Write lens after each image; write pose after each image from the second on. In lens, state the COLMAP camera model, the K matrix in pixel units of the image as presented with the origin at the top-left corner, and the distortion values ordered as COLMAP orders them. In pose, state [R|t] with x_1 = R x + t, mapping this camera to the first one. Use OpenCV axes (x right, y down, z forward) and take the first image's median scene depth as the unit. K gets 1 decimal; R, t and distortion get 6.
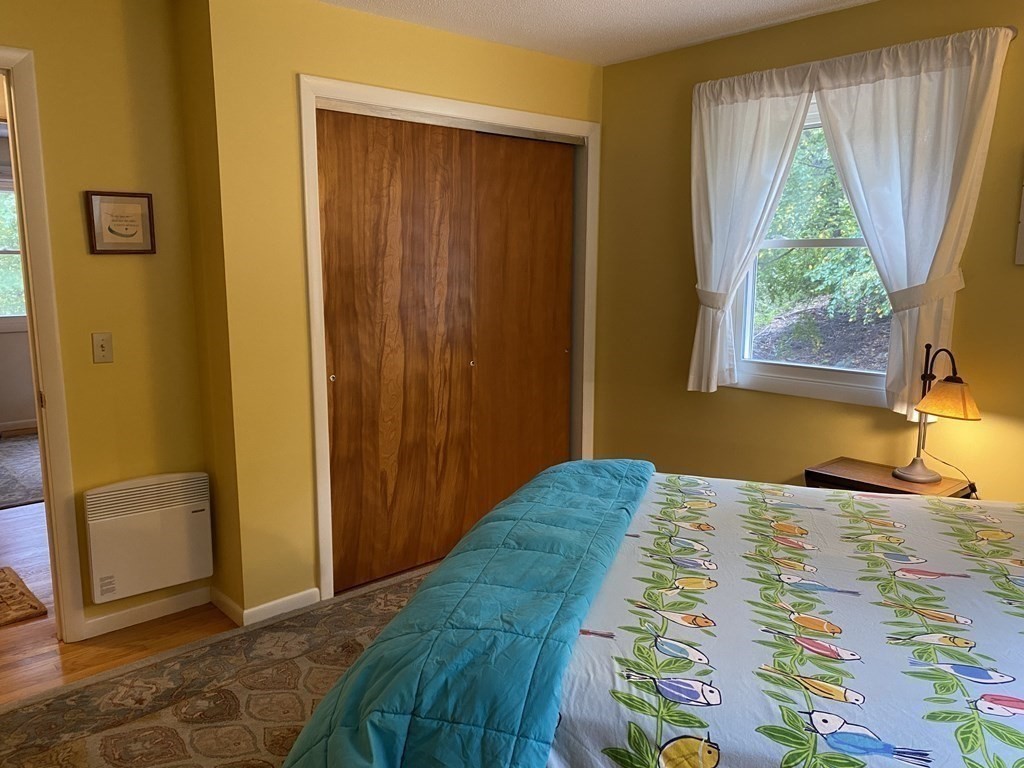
lens RADIAL K [[777.9, 0, 509.0], [0, 777.9, 389.0], [0, 0, 1]] dist [0.016940, -0.007041]
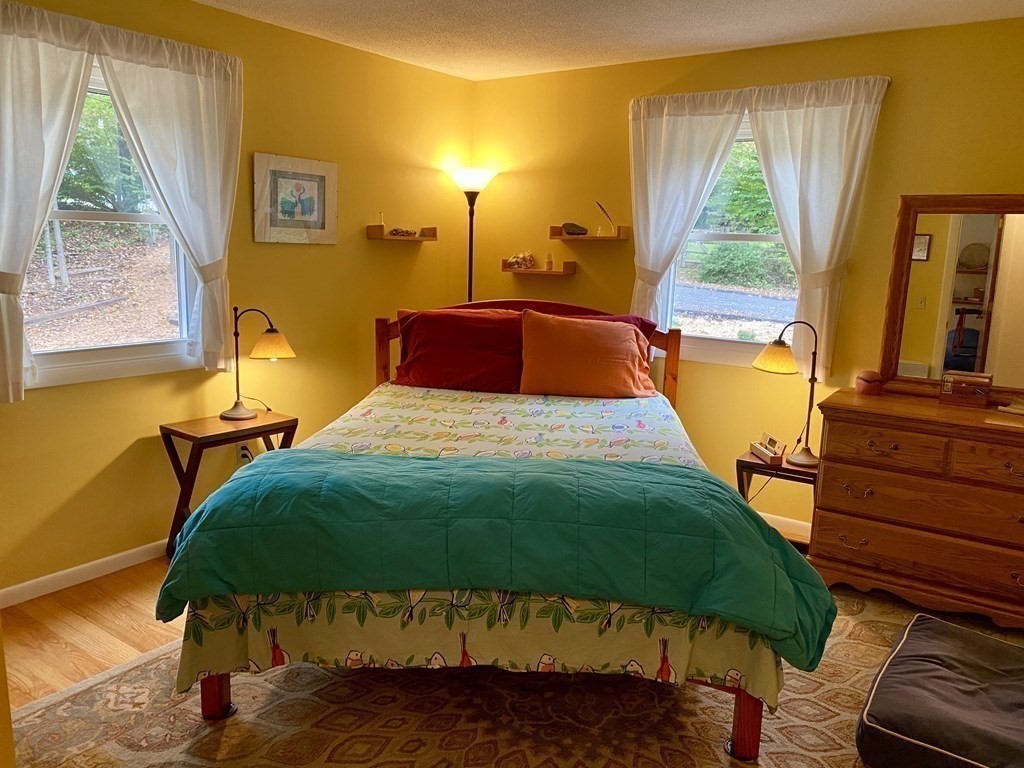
lens RADIAL K [[777.9, 0, 509.0], [0, 777.9, 389.0], [0, 0, 1]] dist [0.016940, -0.007041]
pose [[-0.201762, -0.193491, 0.960132, -0.787634], [0.130559, 0.966230, 0.222156, -0.156355], [-0.970694, 0.170177, -0.169687, 0.853402]]
